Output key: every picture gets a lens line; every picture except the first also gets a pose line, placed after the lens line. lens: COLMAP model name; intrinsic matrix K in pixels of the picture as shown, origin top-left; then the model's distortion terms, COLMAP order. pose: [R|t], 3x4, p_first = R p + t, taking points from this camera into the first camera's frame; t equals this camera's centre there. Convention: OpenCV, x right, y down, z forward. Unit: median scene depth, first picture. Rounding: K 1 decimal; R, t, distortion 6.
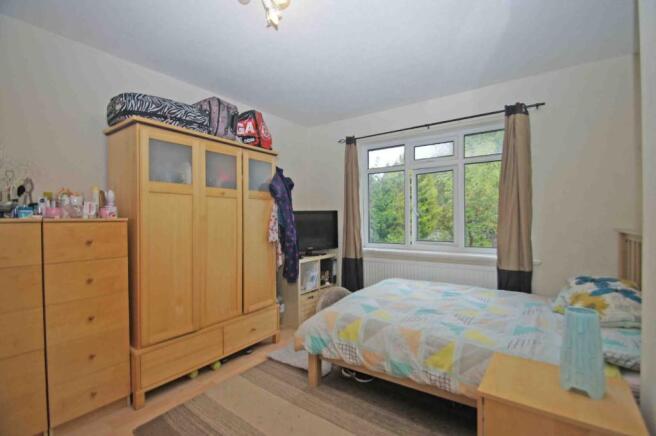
lens RADIAL K [[290.2, 0, 336.8], [0, 290.2, 219.7], [0, 0, 1]] dist [0.000994, -0.000176]
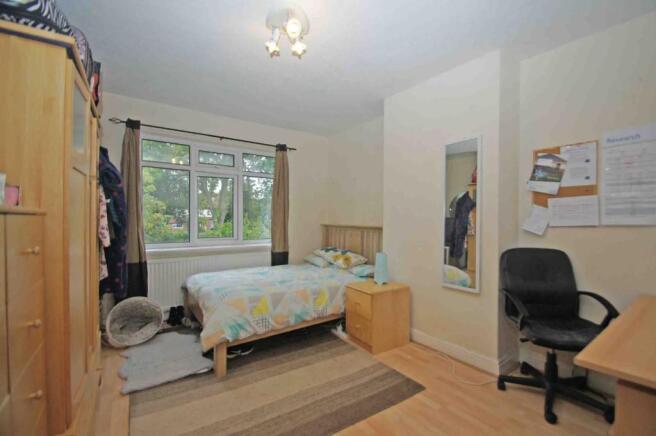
lens RADIAL K [[290.2, 0, 336.8], [0, 290.2, 219.7], [0, 0, 1]] dist [0.000994, -0.000176]
pose [[0.340485, 0.004857, 0.940237, -0.724245], [-0.006178, 0.999977, -0.002928, 0.006283], [-0.940229, -0.004812, 0.340508, 0.194435]]
